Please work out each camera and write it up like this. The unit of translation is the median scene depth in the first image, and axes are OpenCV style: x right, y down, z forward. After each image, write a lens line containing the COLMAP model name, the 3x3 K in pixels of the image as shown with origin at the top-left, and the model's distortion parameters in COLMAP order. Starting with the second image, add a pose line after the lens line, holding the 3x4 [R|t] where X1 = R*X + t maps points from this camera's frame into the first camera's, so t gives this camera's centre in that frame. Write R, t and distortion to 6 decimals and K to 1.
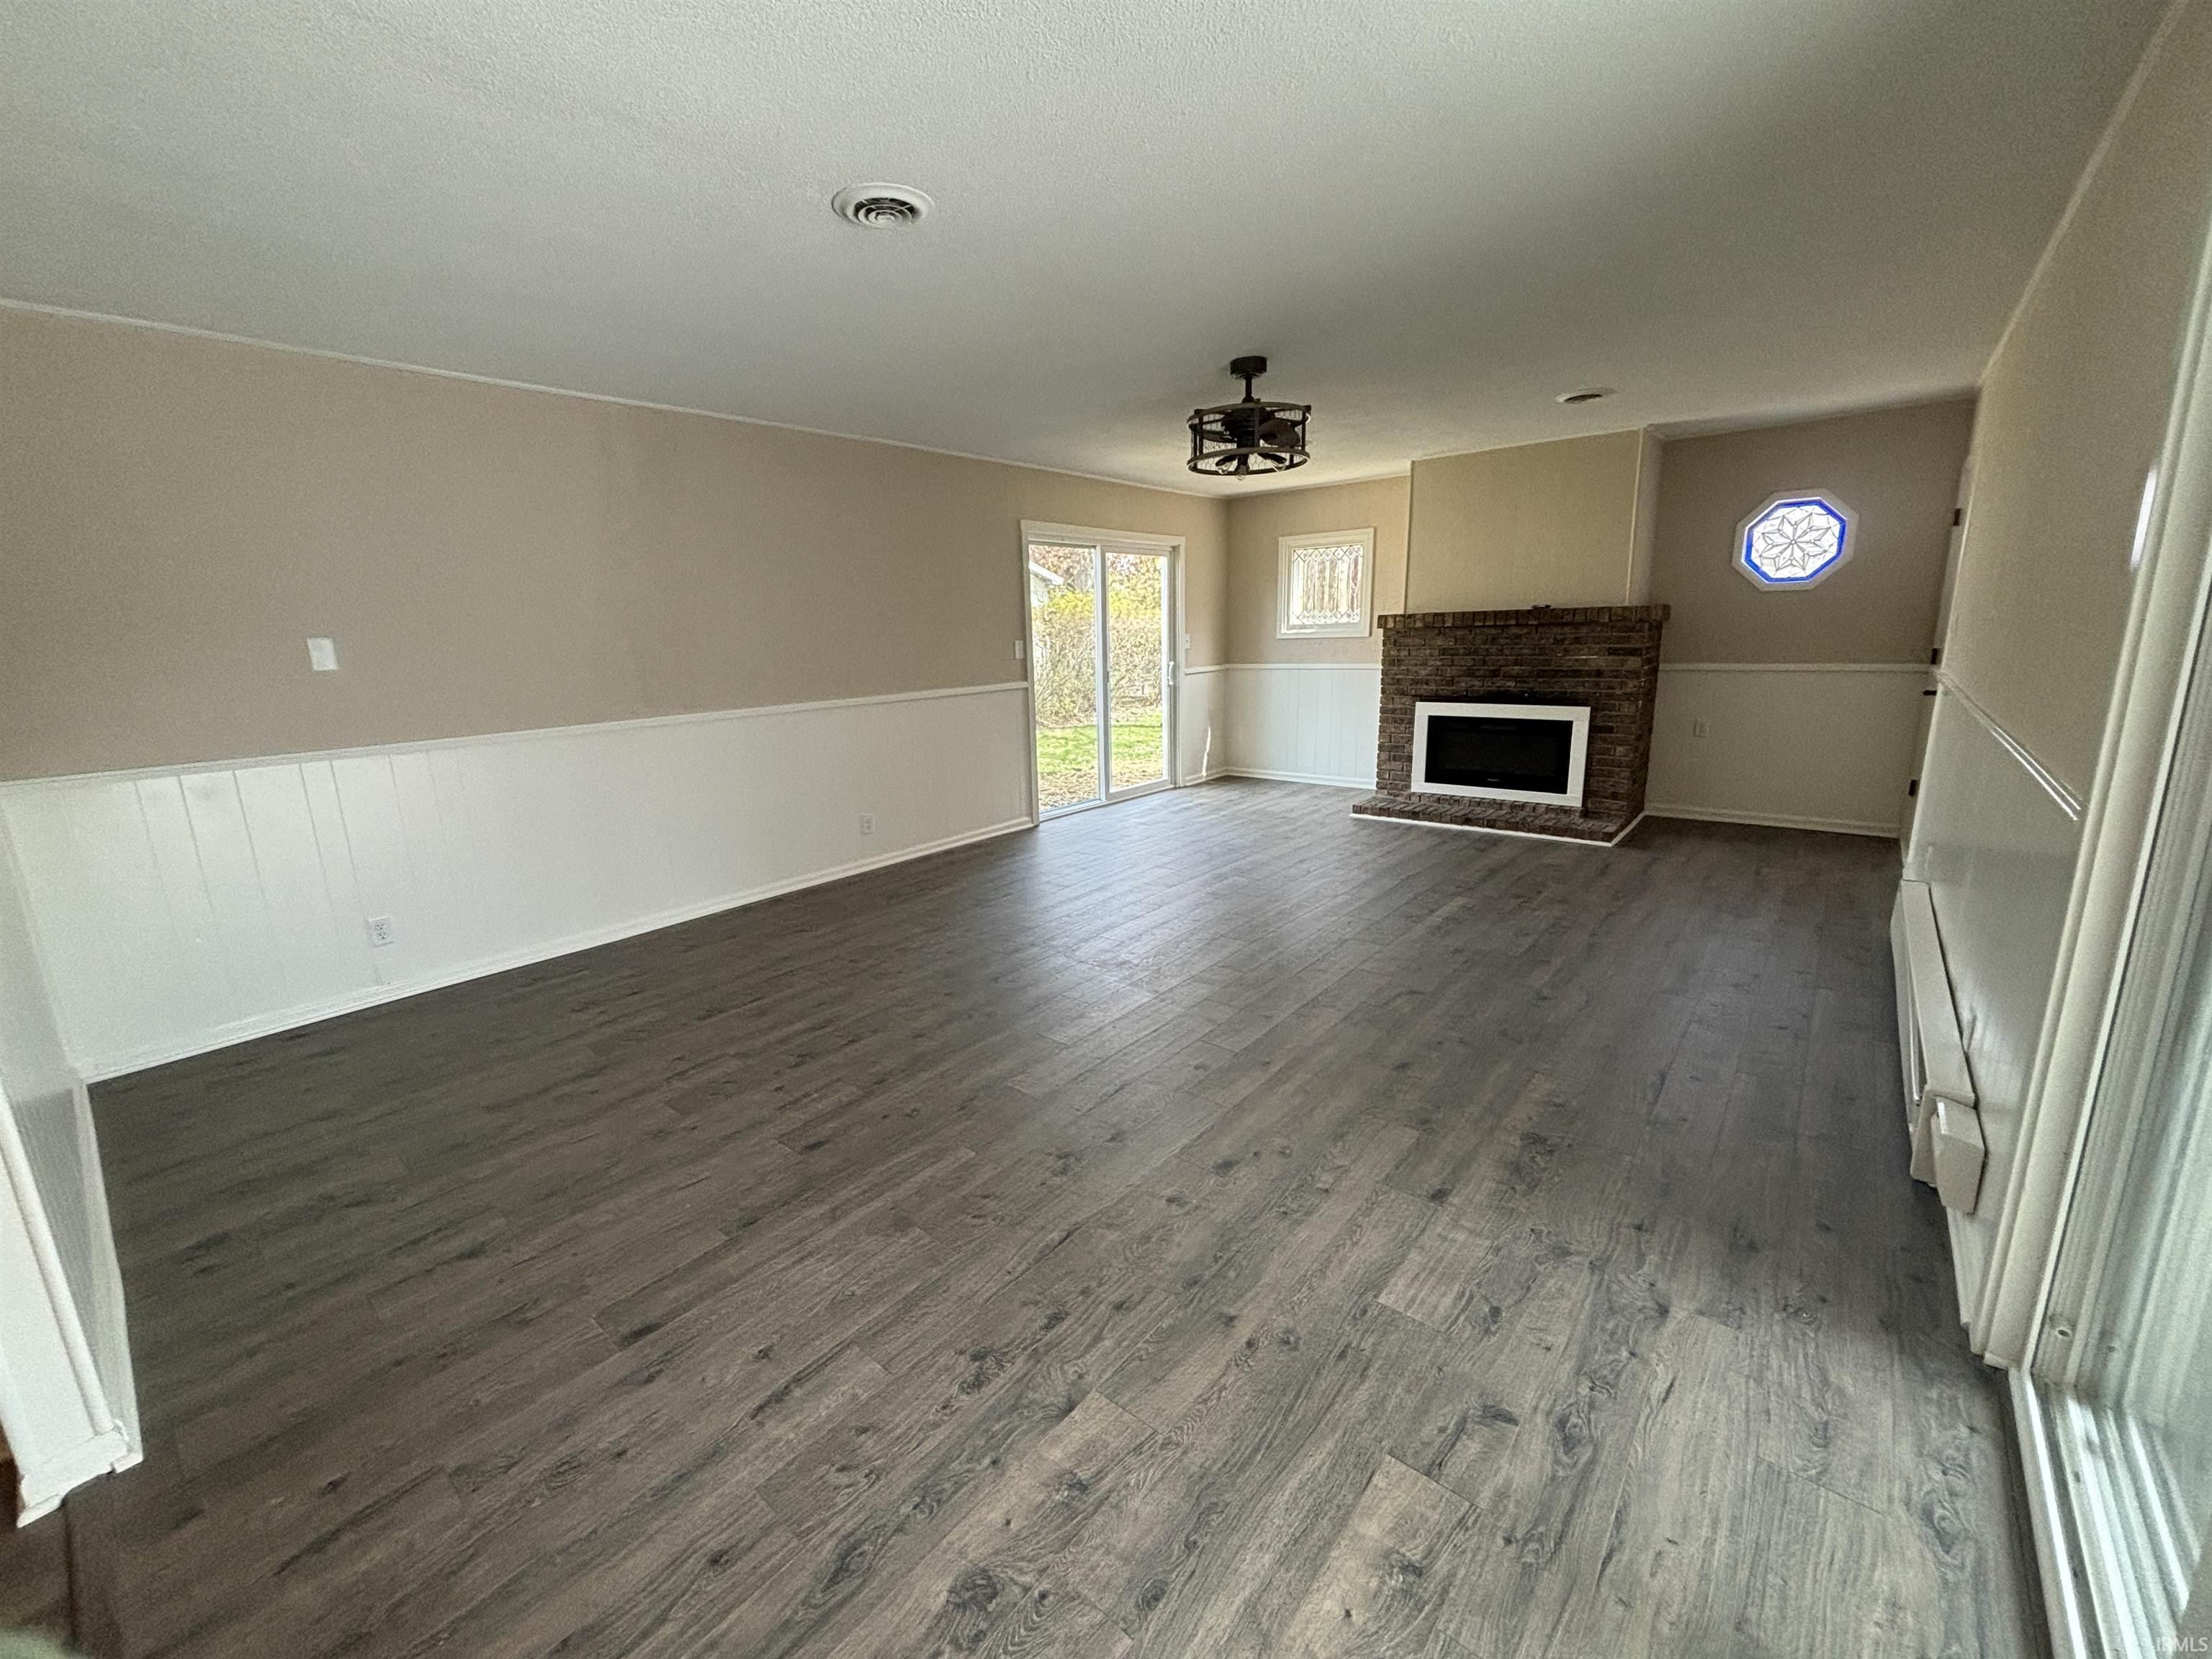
lens RADIAL K [[893.8, 0, 1105.4], [0, 893.8, 826.9], [0, 0, 1]] dist [0.000929, 0.000123]
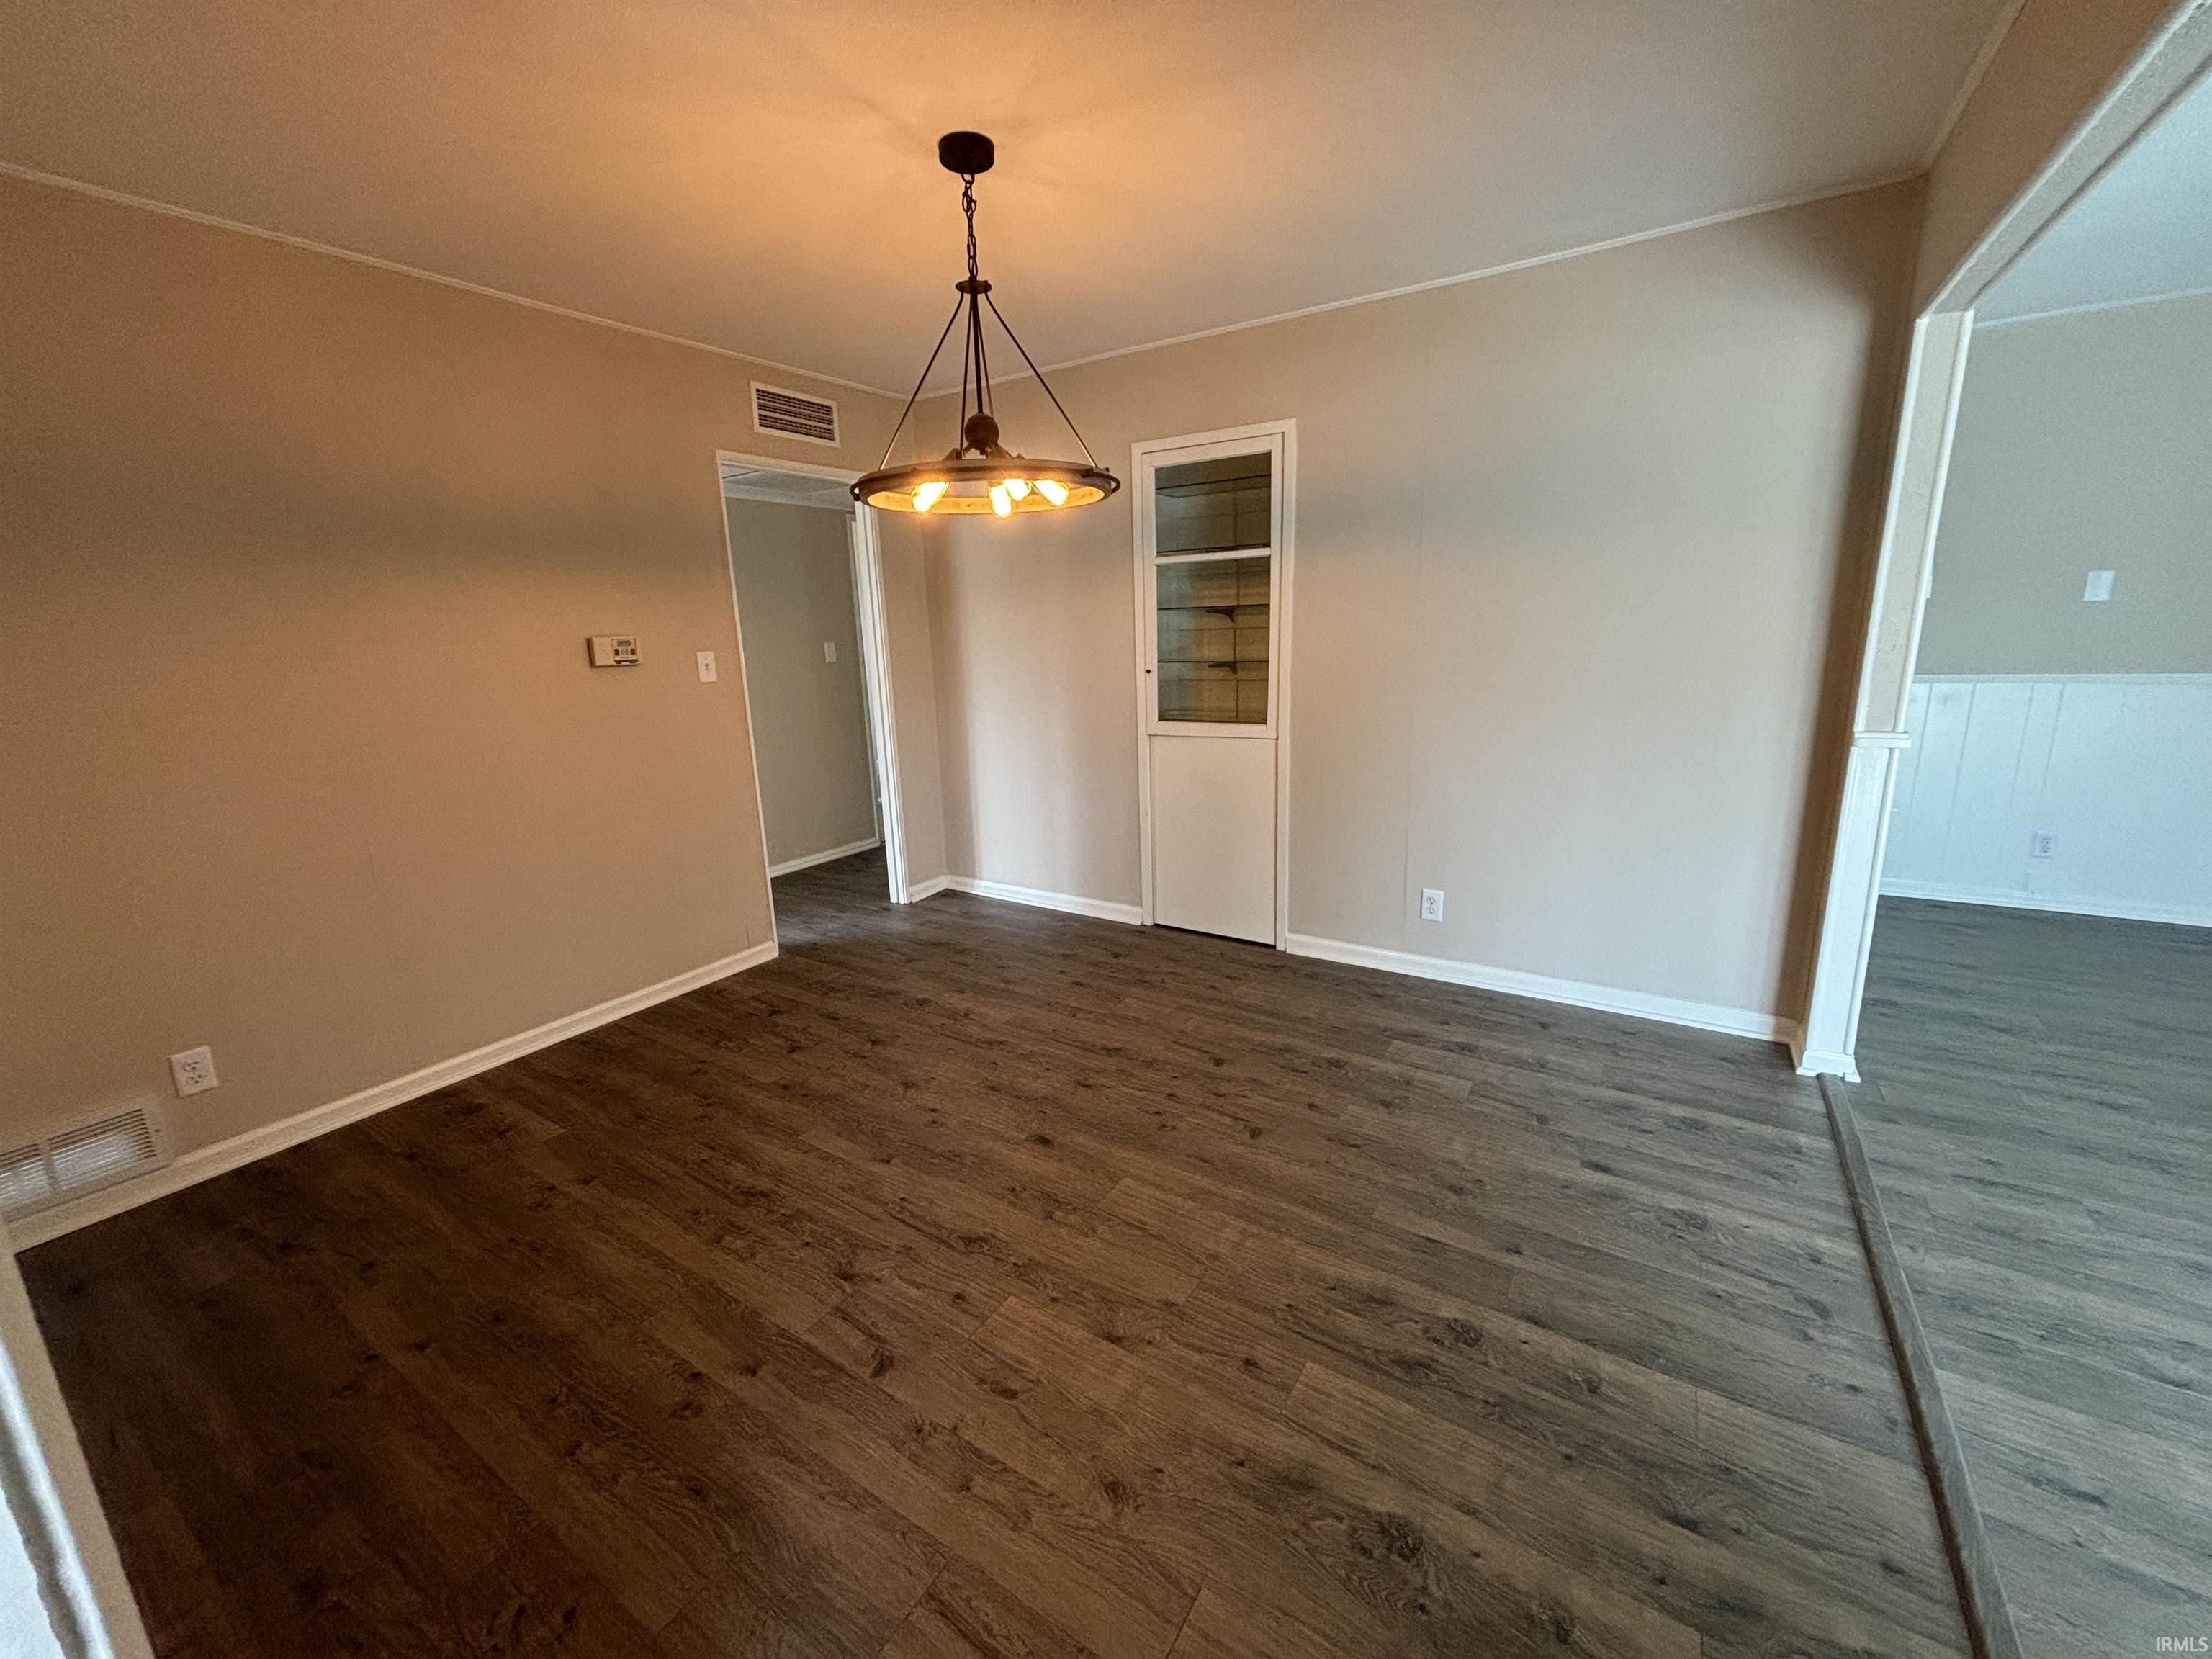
lens RADIAL K [[893.8, 0, 1094.1], [0, 893.8, 819.3], [0, 0, 1]] dist [0.000929, 0.000123]
pose [[0.110465, 0.250801, -0.961715, 0.175617], [-0.188498, 0.955362, 0.227492, 0.105140], [0.975841, 0.156151, 0.152810, -0.537062]]
